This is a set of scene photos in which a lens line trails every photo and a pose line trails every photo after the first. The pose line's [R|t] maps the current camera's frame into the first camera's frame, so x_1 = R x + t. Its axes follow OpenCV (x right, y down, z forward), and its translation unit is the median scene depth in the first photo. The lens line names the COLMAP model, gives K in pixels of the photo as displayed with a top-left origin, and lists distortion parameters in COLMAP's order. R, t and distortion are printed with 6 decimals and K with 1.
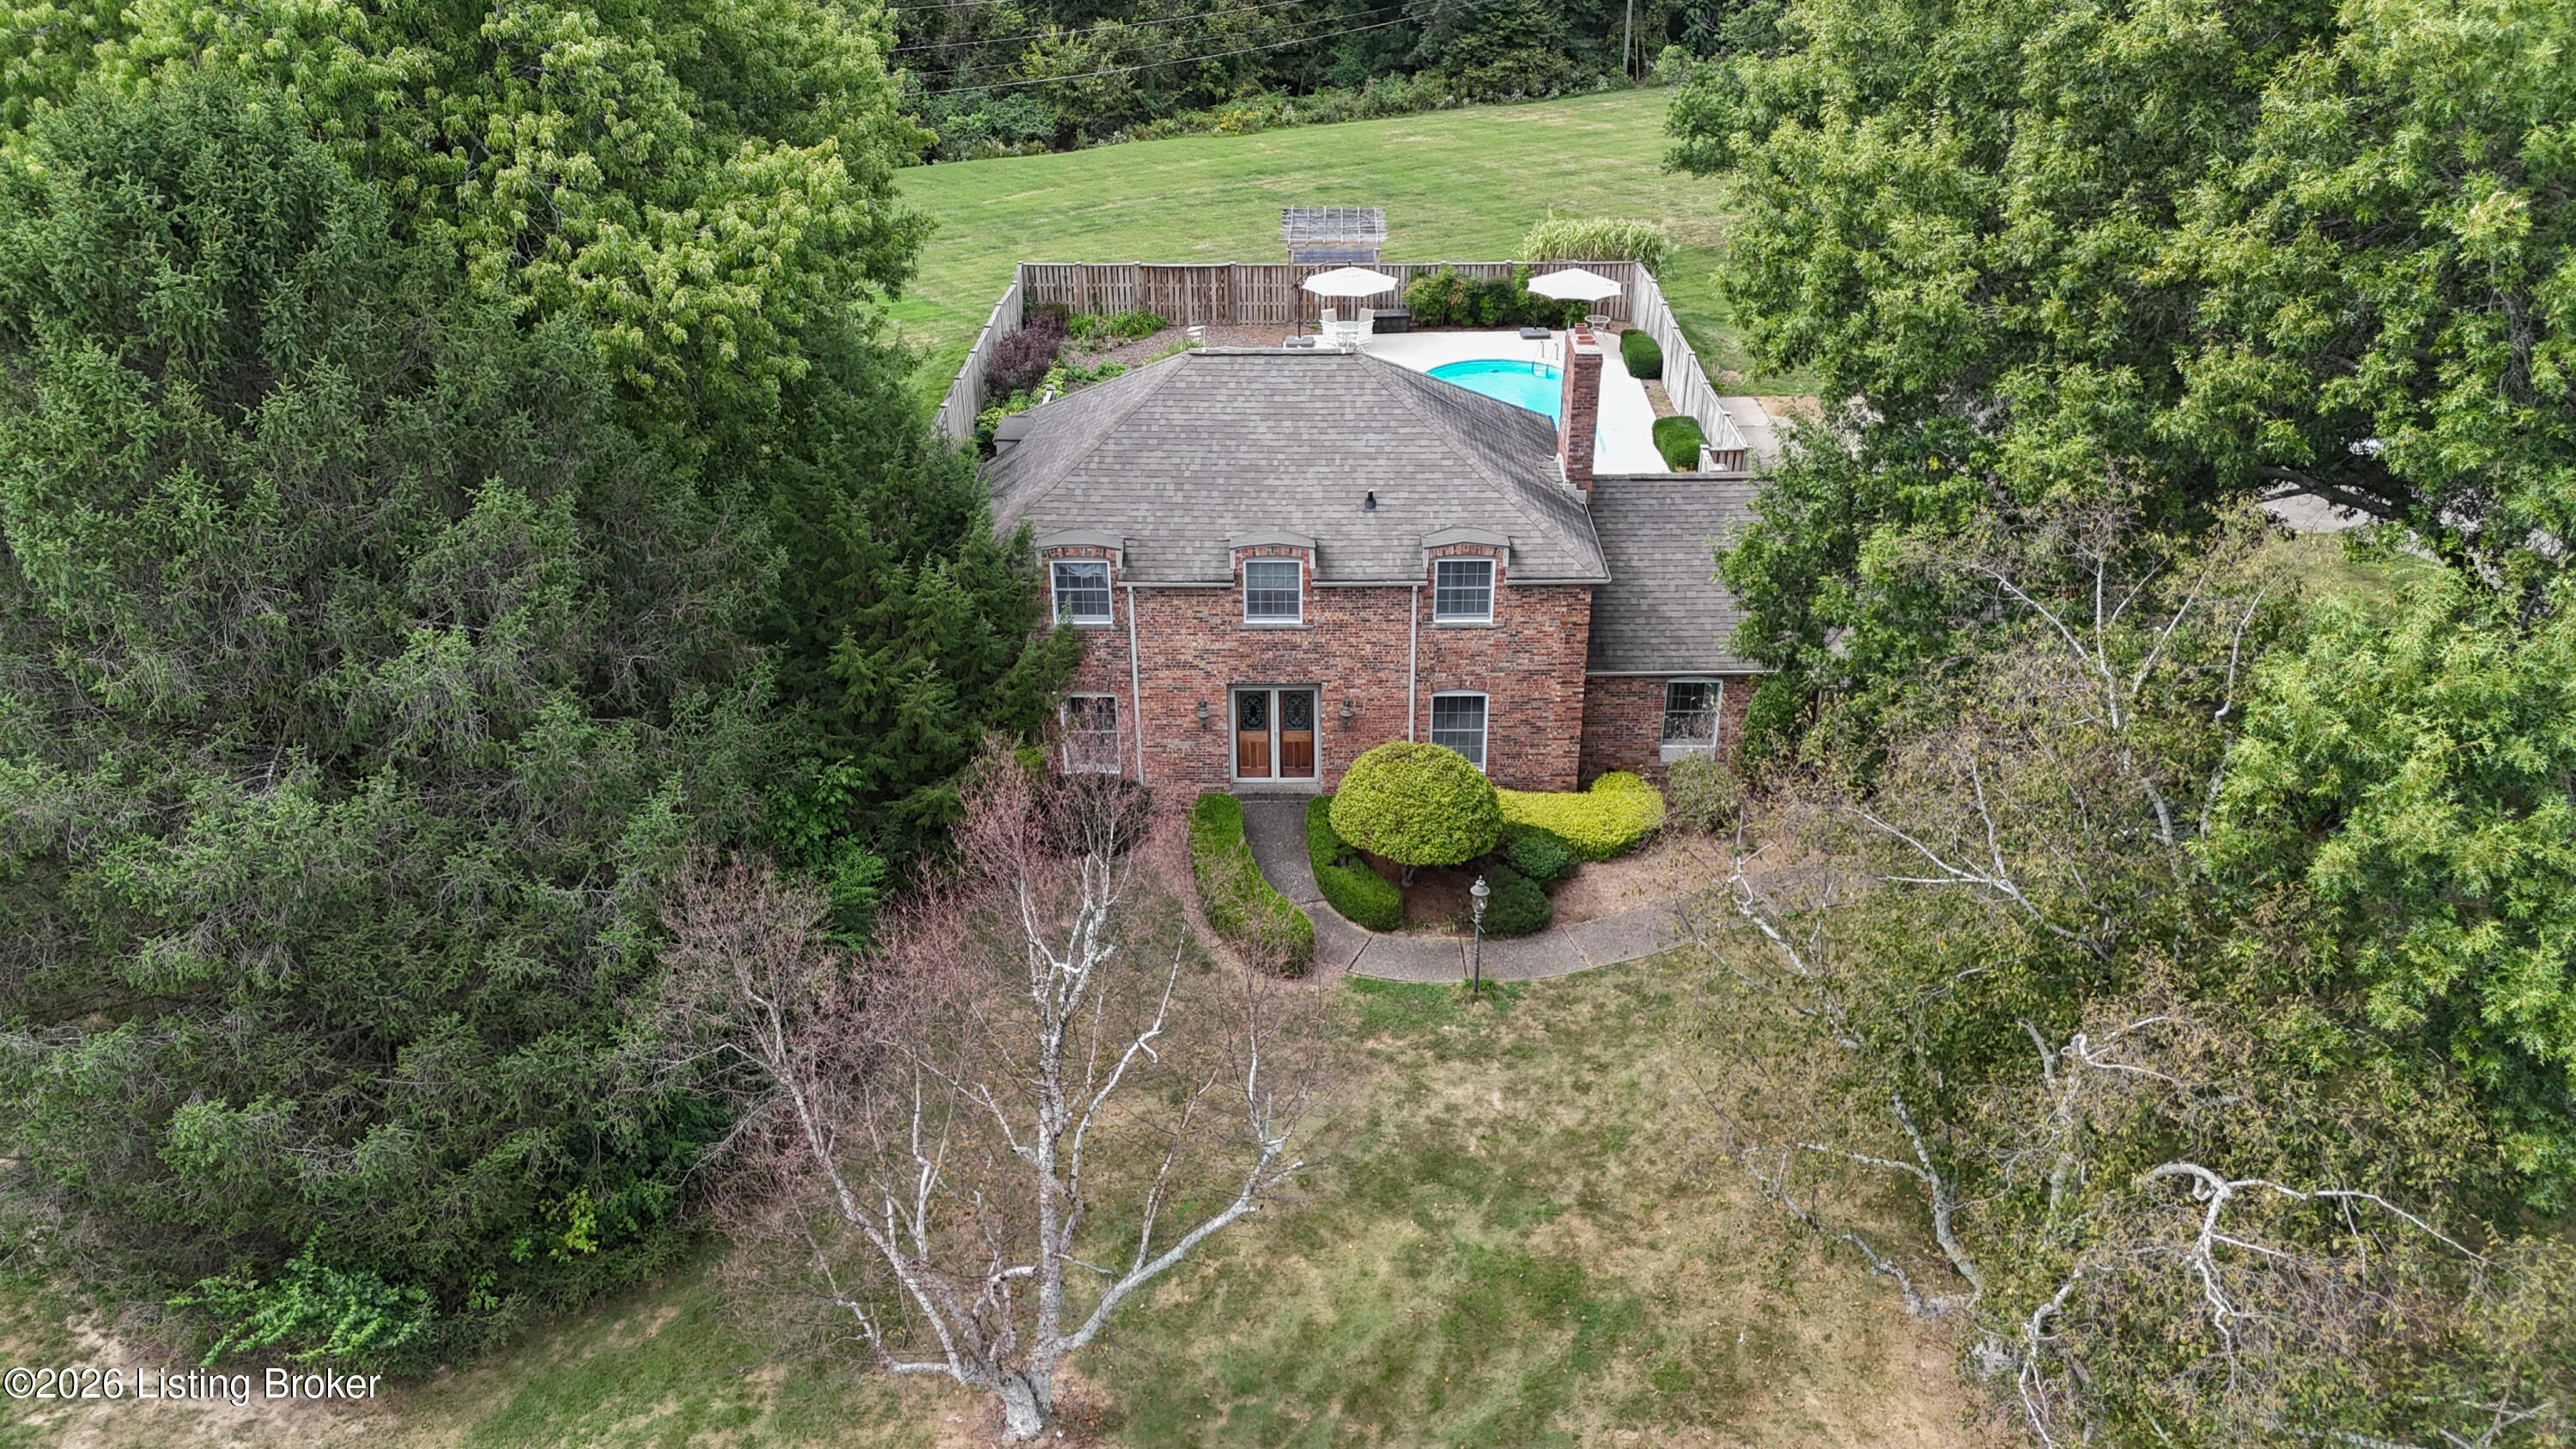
lens RADIAL K [[2166.9, 0, 1291.6], [0, 2166.9, 726.4], [0, 0, 1]] dist [0.055345, -0.040793]
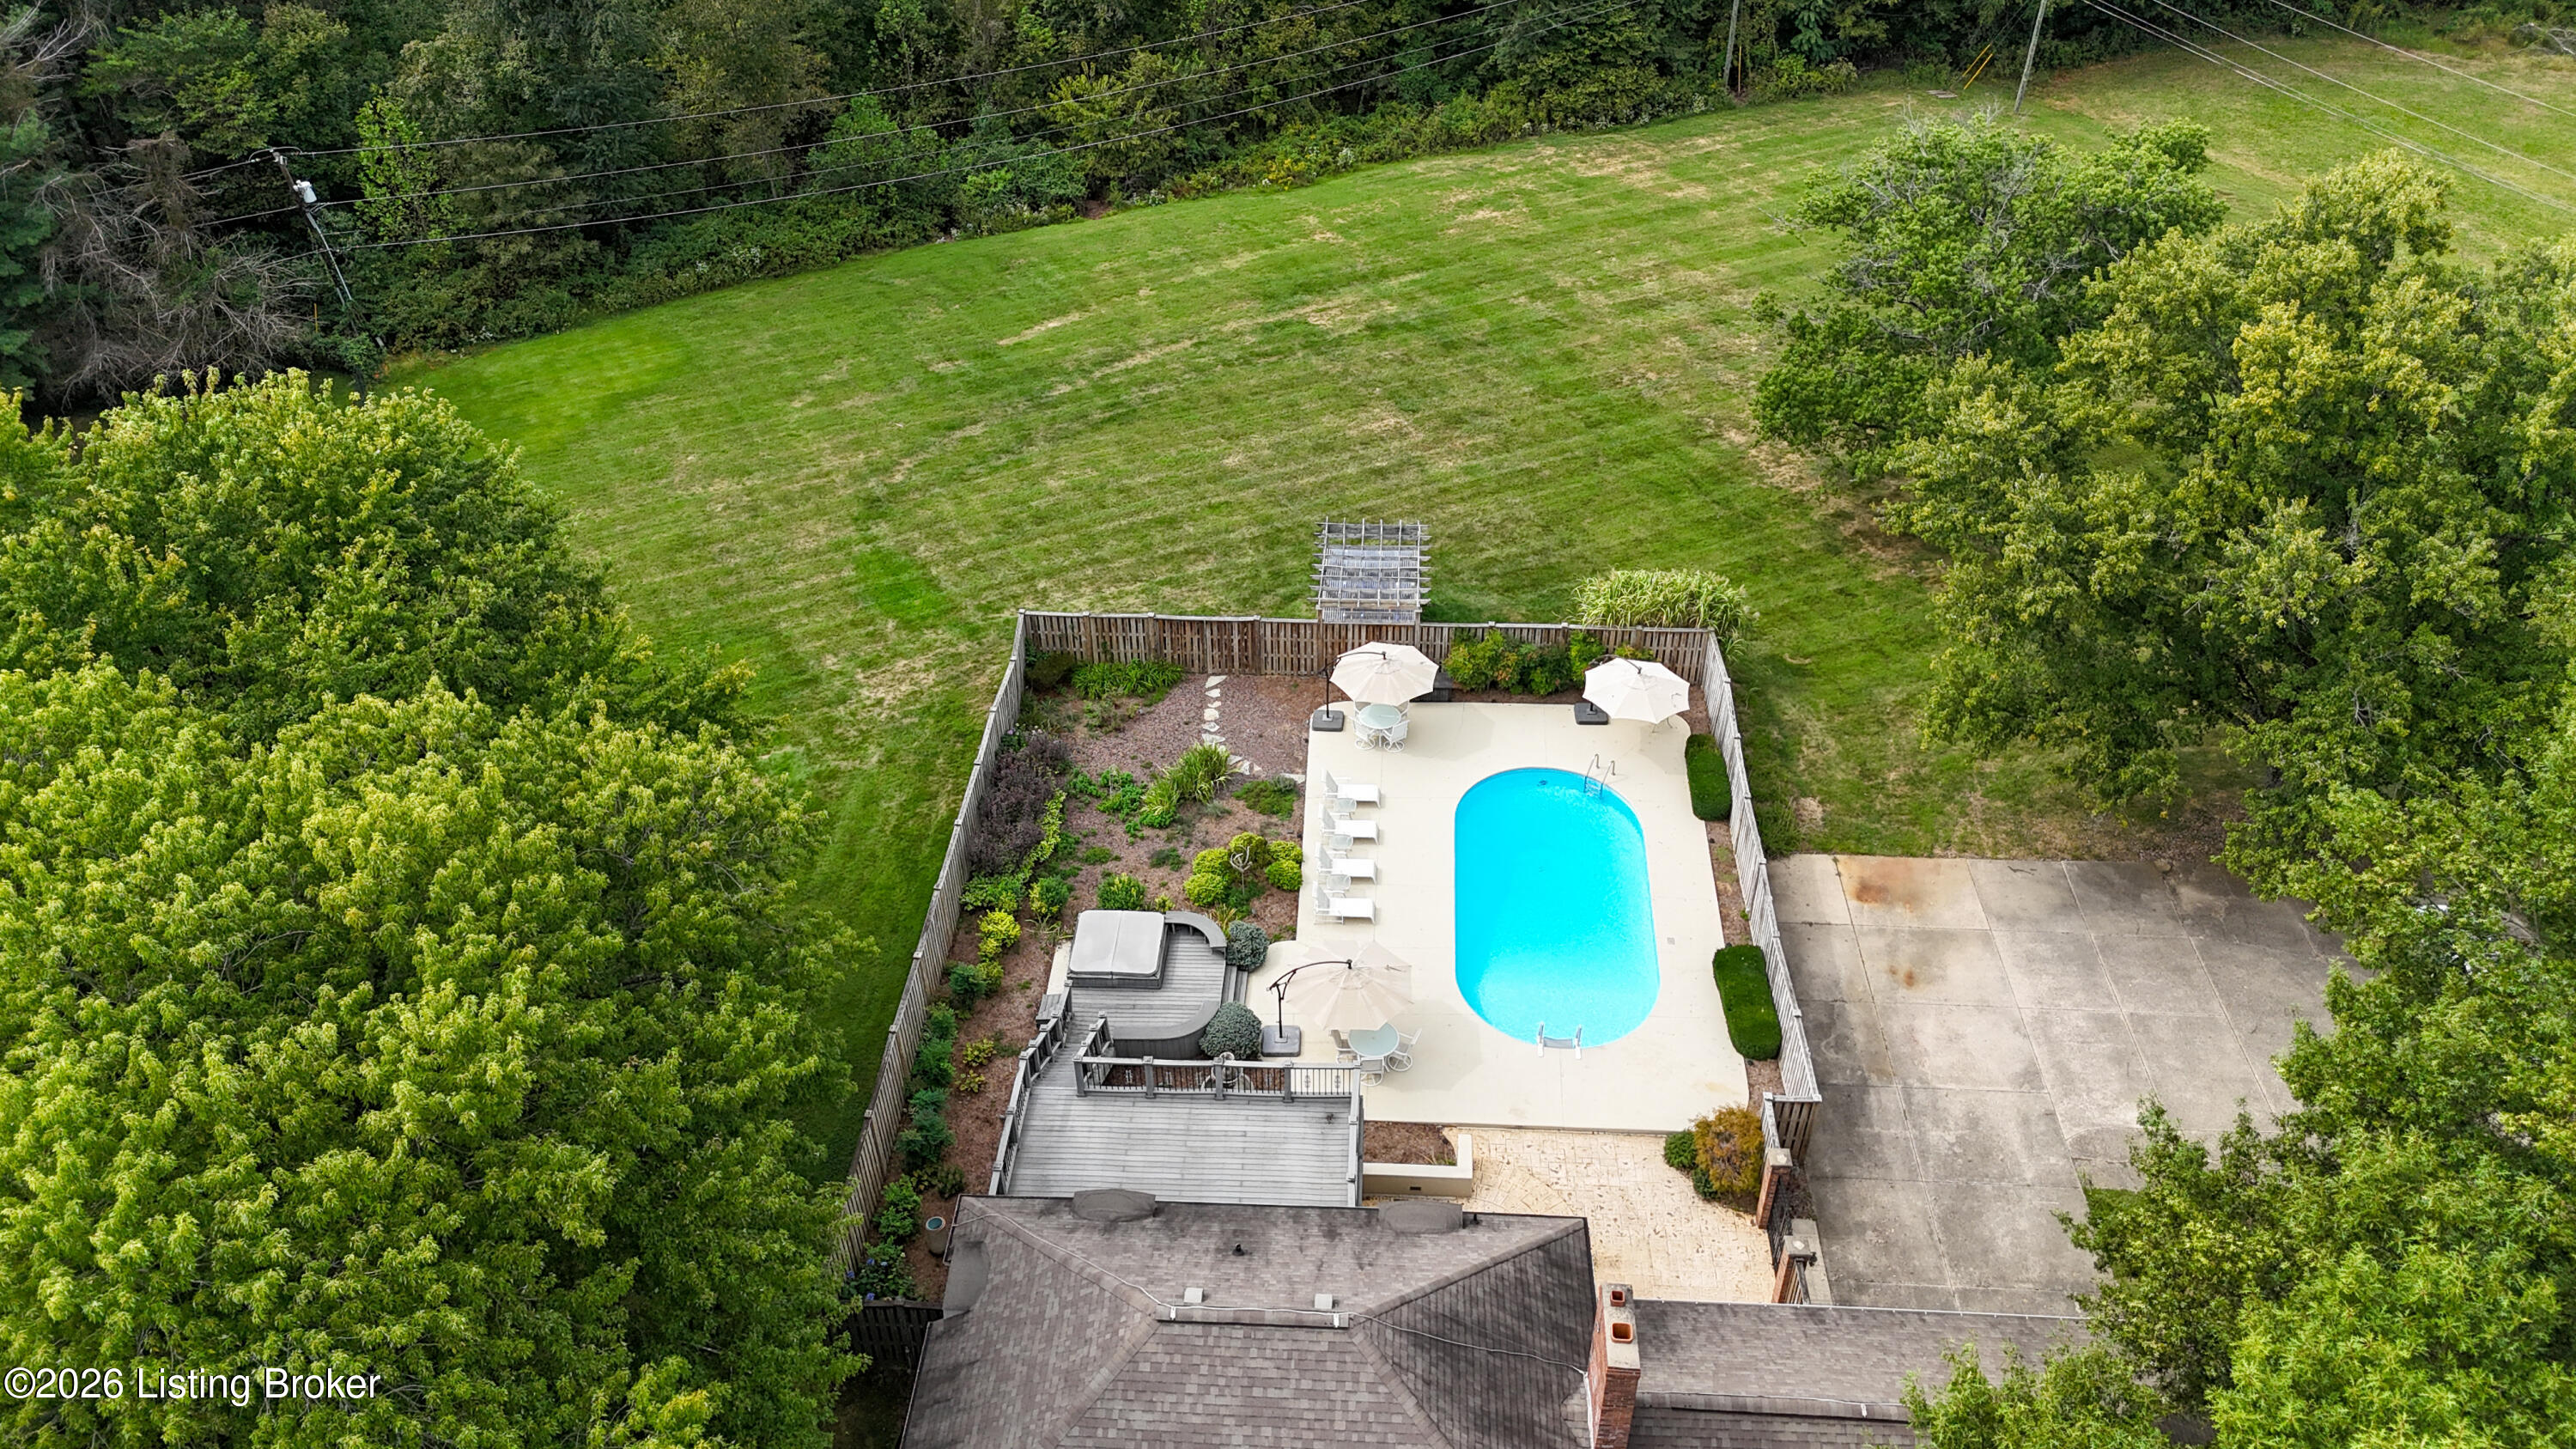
lens RADIAL K [[2166.9, 0, 1280.3], [0, 2166.9, 720.9], [0, 0, 1]] dist [0.055345, -0.040793]
pose [[0.999013, 0.025802, -0.036167, 0.010173], [-0.018844, 0.983305, 0.180985, -0.210898], [0.040233, -0.180125, 0.982821, 0.070610]]
